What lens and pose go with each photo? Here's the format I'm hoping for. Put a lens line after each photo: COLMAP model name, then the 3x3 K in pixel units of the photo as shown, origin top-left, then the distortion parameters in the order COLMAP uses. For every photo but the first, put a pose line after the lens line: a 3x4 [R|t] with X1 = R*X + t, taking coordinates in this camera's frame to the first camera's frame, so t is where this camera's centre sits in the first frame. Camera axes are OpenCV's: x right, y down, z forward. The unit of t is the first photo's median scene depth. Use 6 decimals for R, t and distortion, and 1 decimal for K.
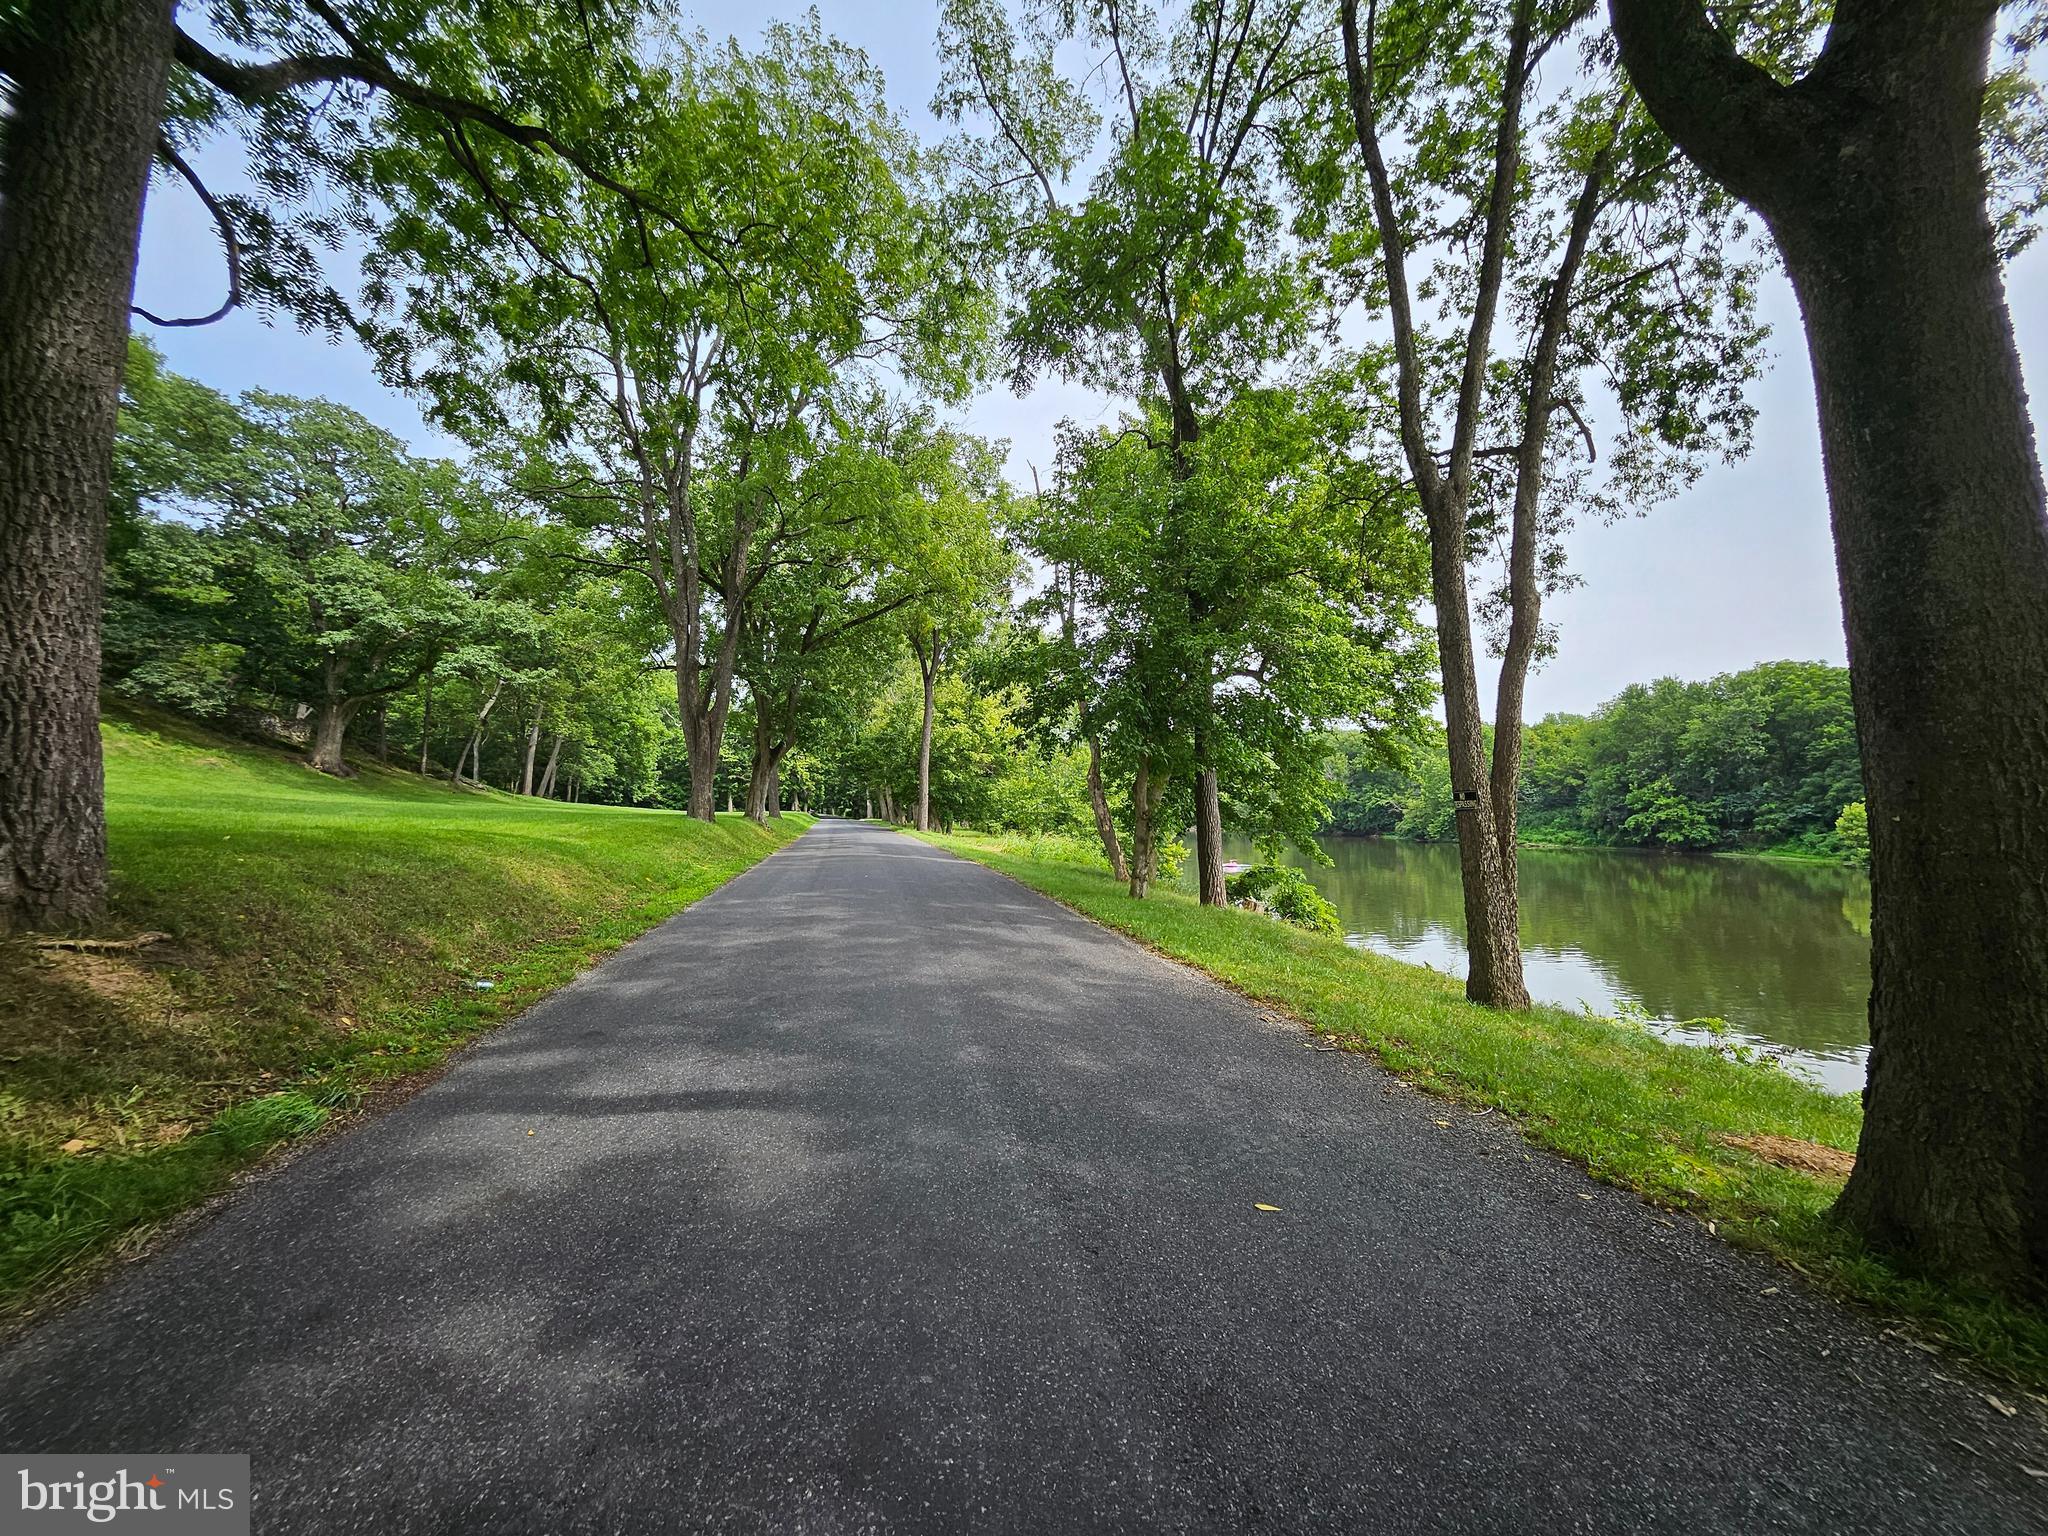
lens RADIAL K [[824.3, 0, 1024.0], [0, 824.3, 766.7], [0, 0, 1]] dist [-0.000104, 0.000009]
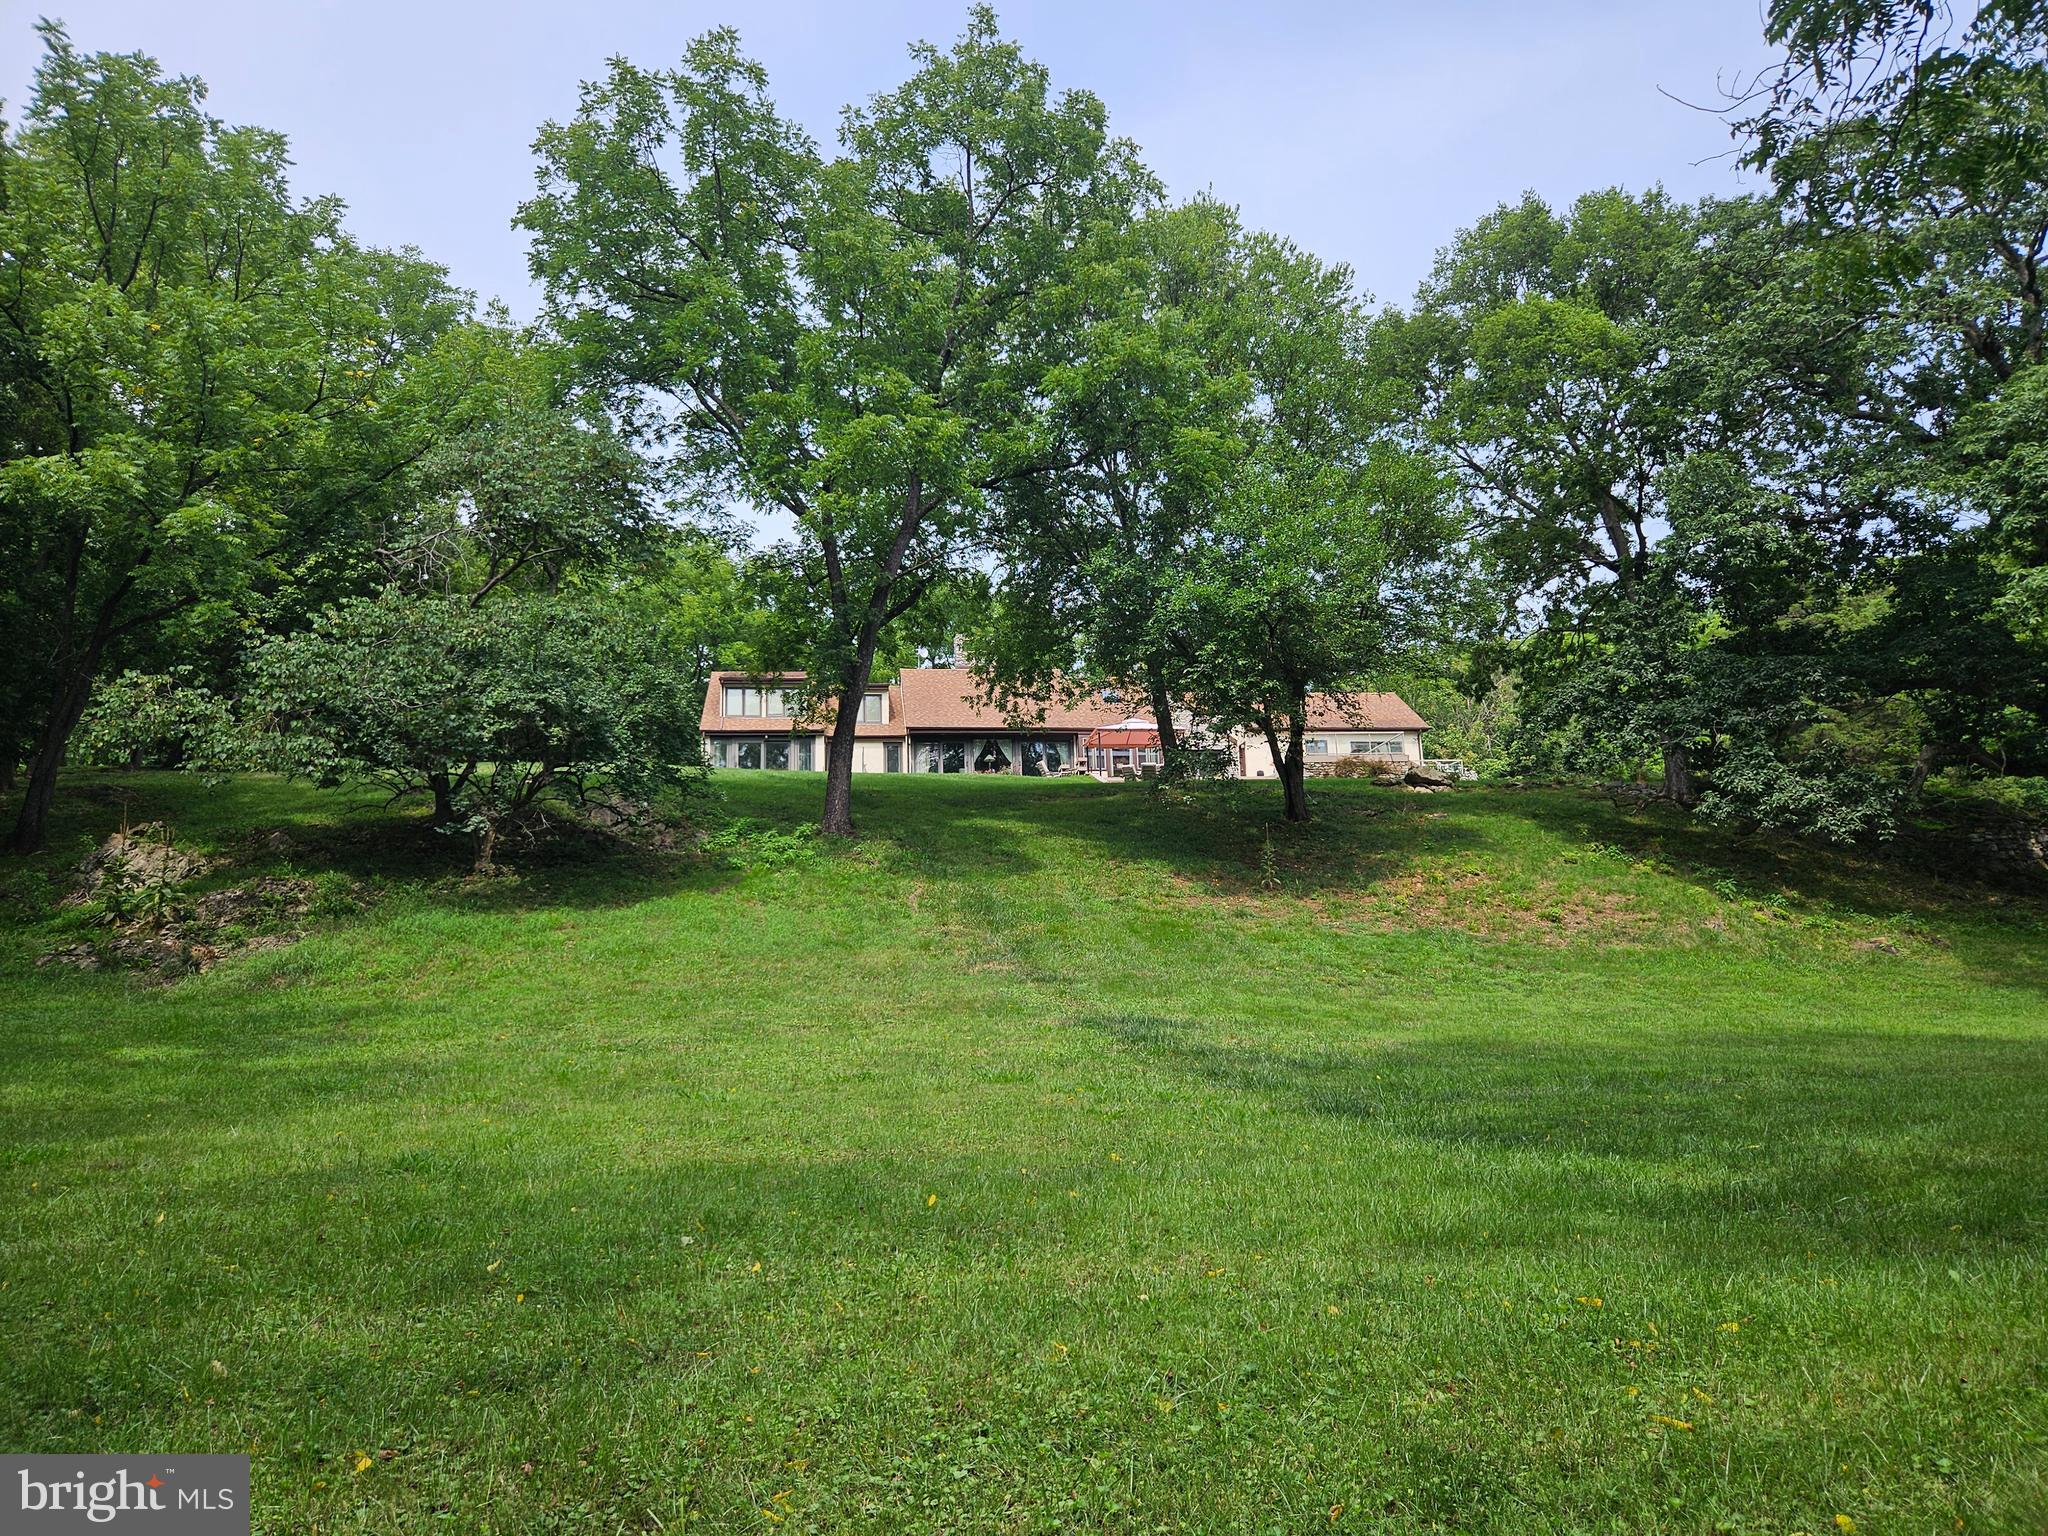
lens RADIAL K [[1370.7, 0, 1023.7], [0, 1370.7, 767.4], [0, 0, 1]] dist [0.000202, 0.000048]
pose [[0.180797, -0.209469, -0.960955, -0.356696], [0.109375, 0.975278, -0.192013, -0.007539], [0.977420, -0.070389, 0.199238, 0.421812]]
